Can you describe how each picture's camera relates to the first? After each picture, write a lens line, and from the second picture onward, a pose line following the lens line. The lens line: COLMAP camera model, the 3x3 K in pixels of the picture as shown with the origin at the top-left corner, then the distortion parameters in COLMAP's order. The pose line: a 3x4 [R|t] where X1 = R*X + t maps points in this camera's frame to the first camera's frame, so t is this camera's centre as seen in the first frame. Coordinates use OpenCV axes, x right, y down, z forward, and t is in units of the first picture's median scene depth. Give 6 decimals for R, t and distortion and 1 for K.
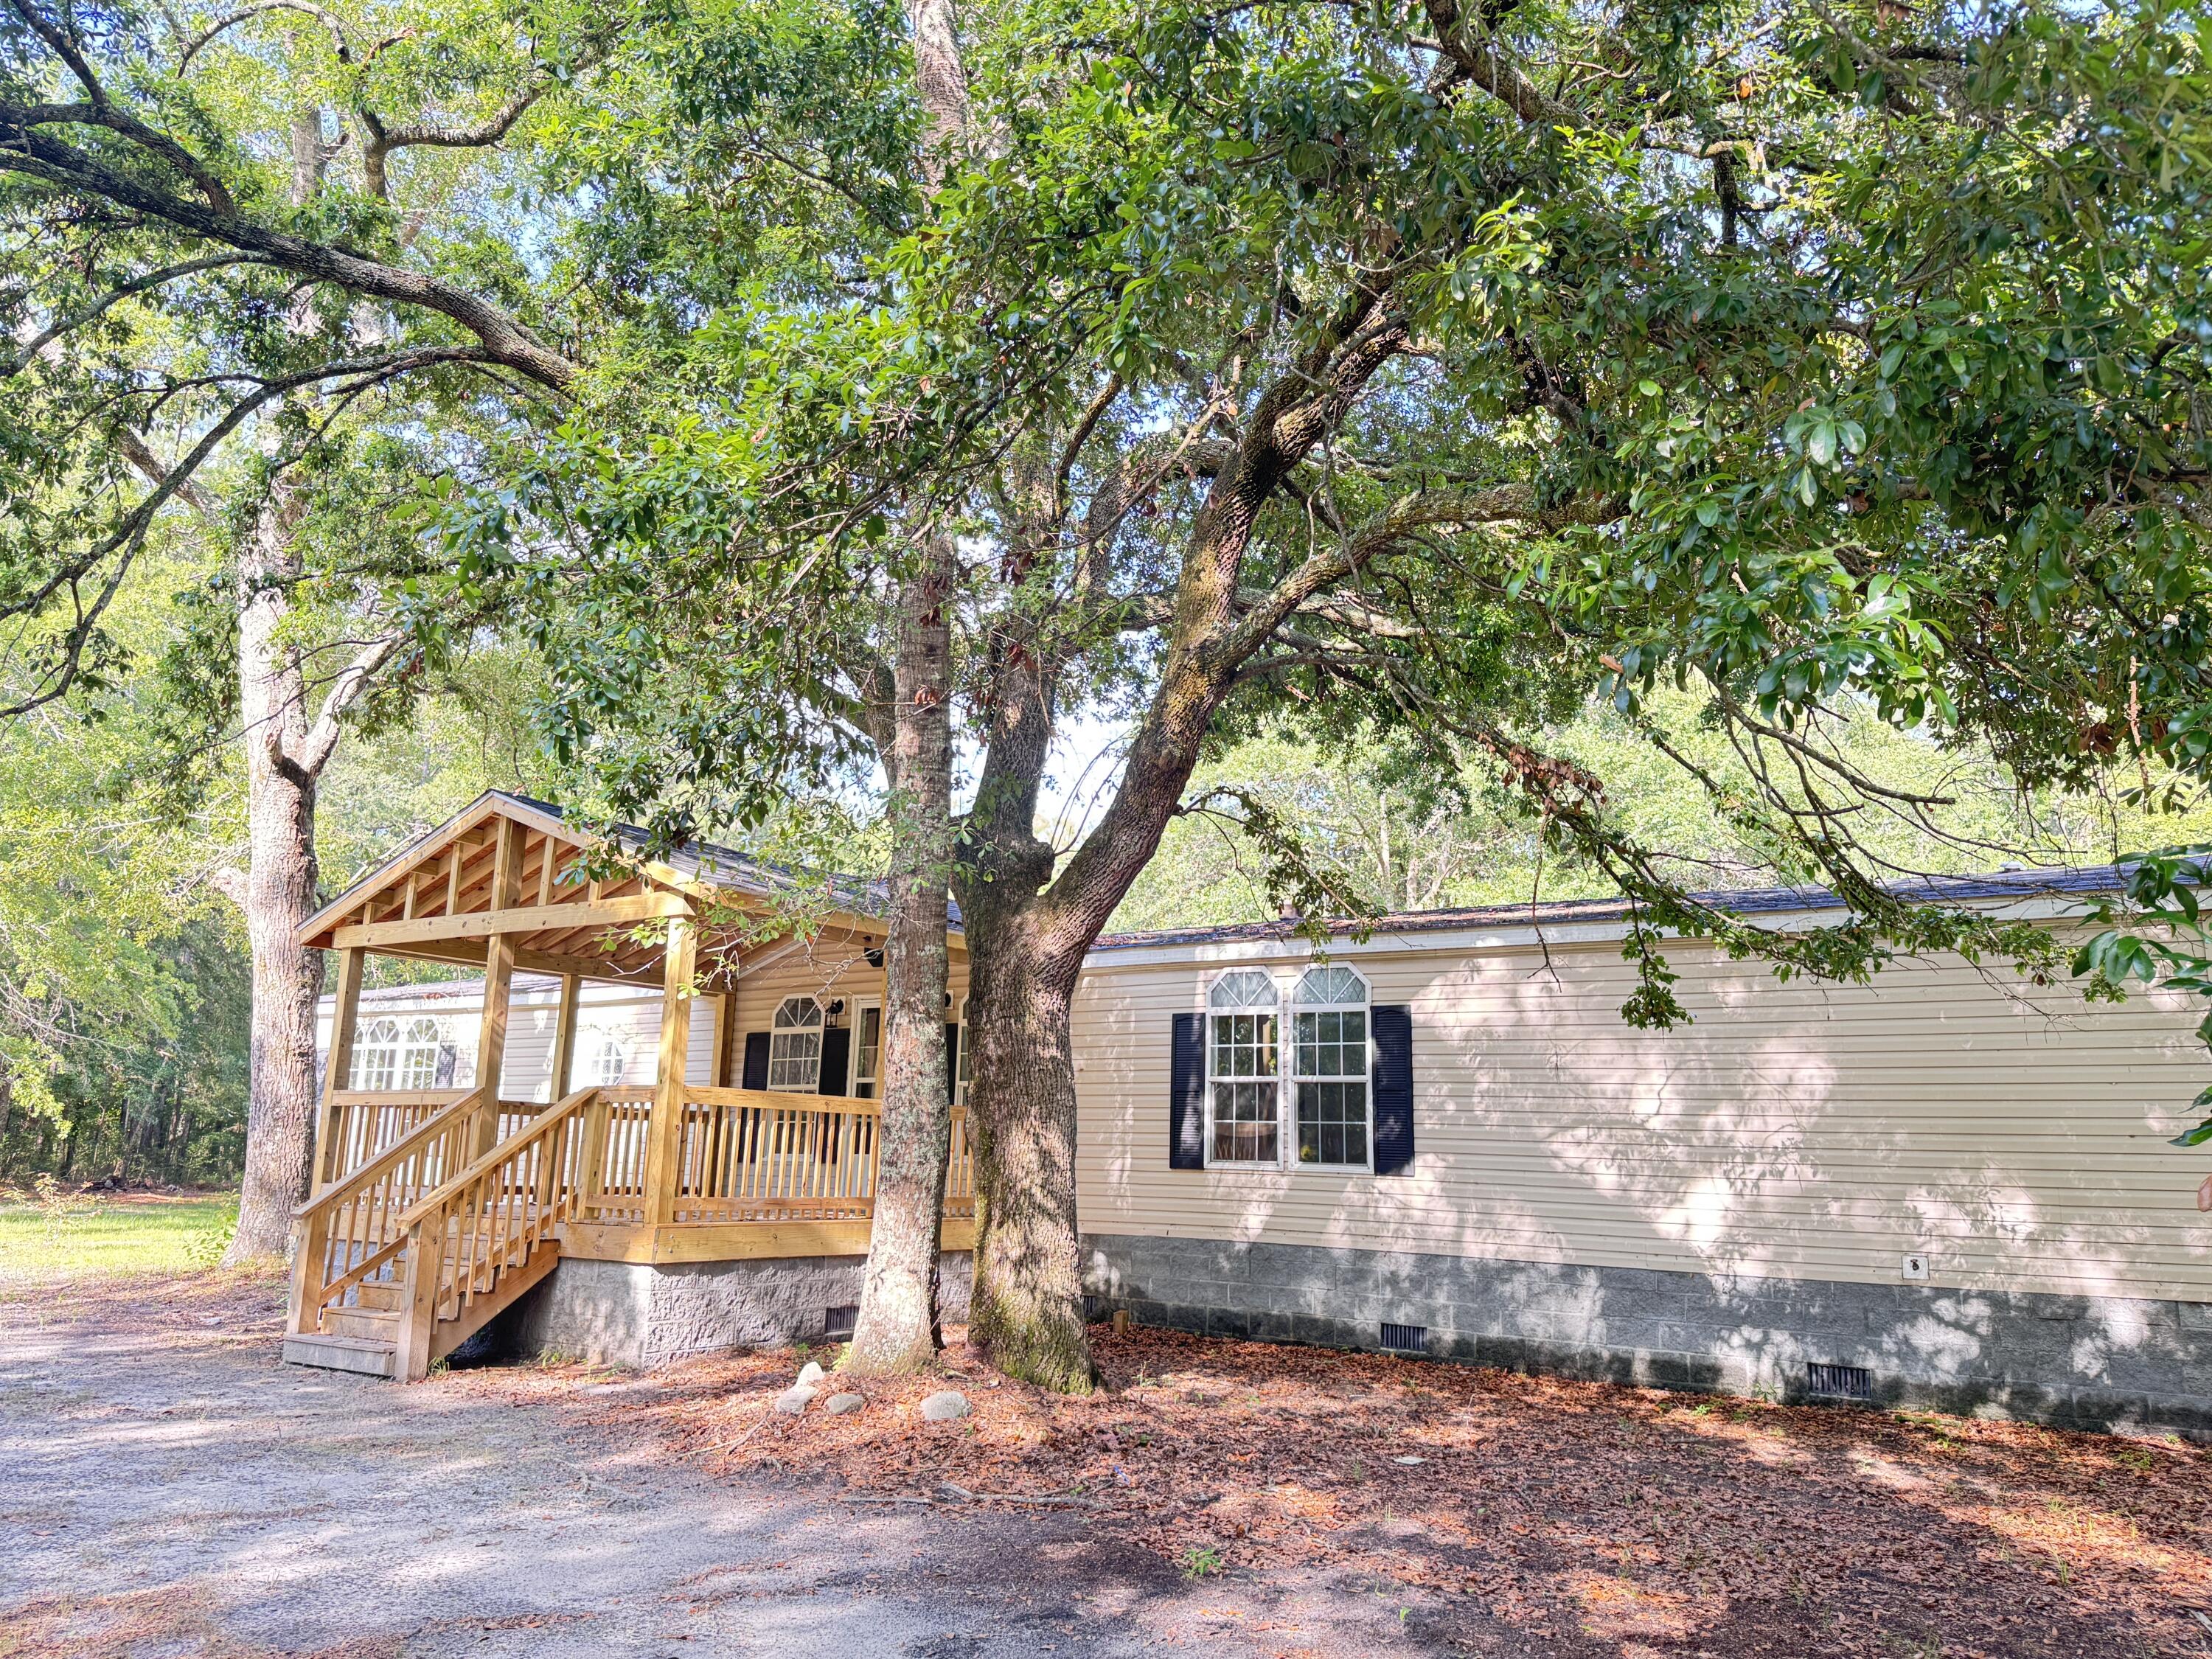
lens RADIAL K [[1513.6, 0, 1148.2], [0, 1513.6, 794.8], [0, 0, 1]] dist [0.059186, -0.065204]
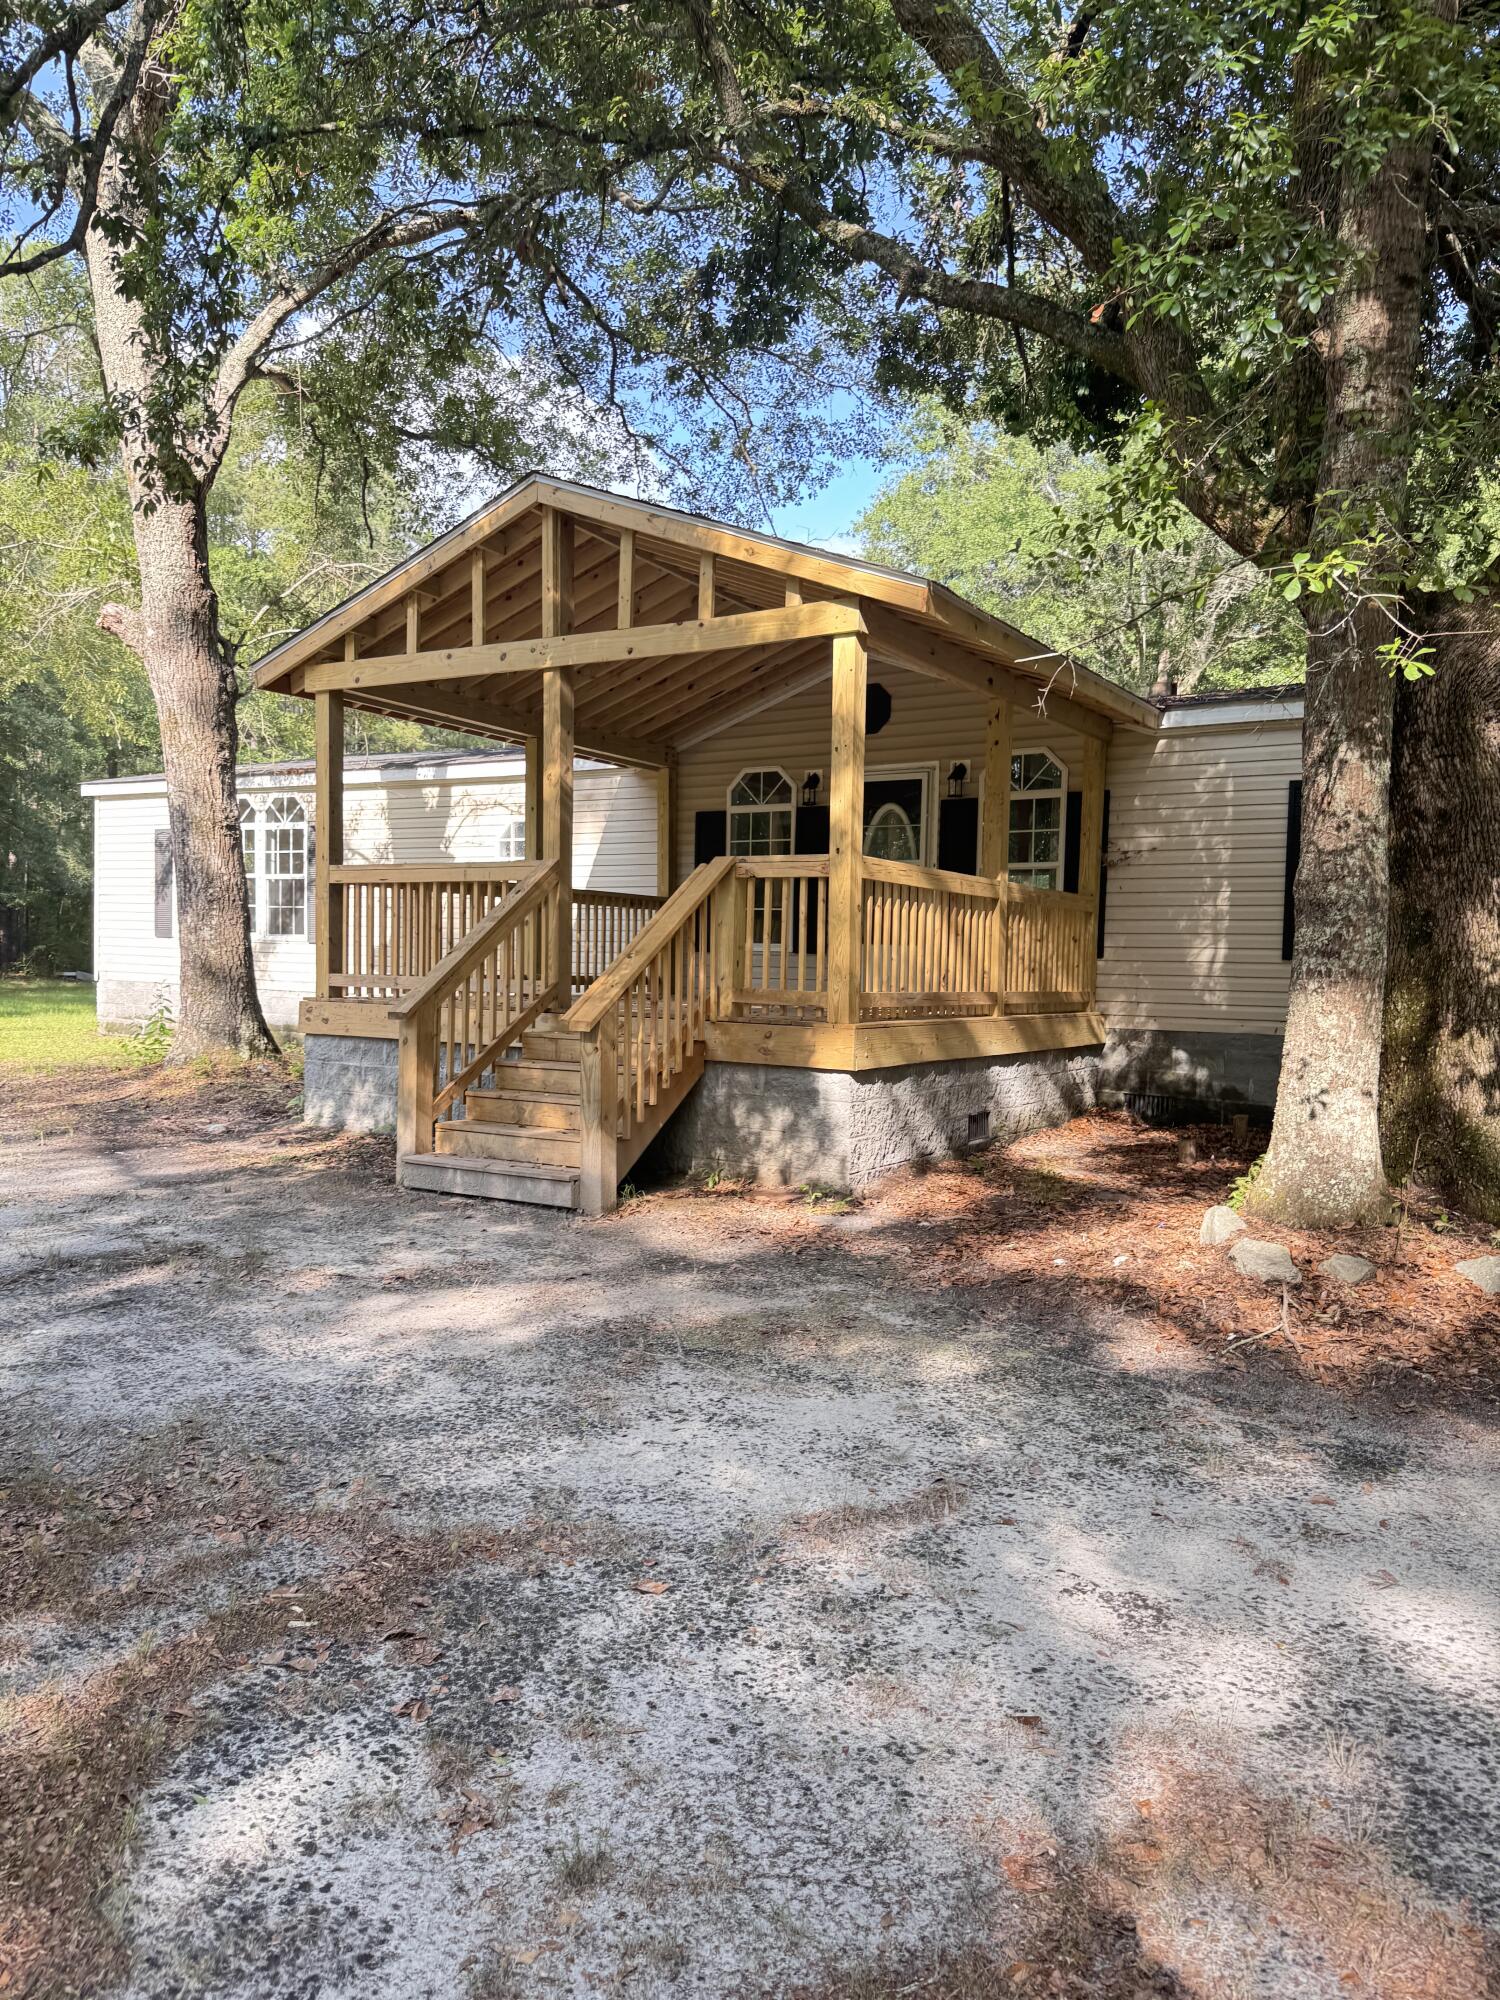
lens RADIAL K [[1368.6, 0, 751.5], [0, 1368.6, 1002.1], [0, 0, 1]] dist [0.059186, -0.065204]
pose [[0.999715, -0.000025, 0.023857, -0.321732], [-0.006370, 0.963411, 0.267953, 0.062622], [-0.022991, -0.268029, 0.963137, 0.249119]]
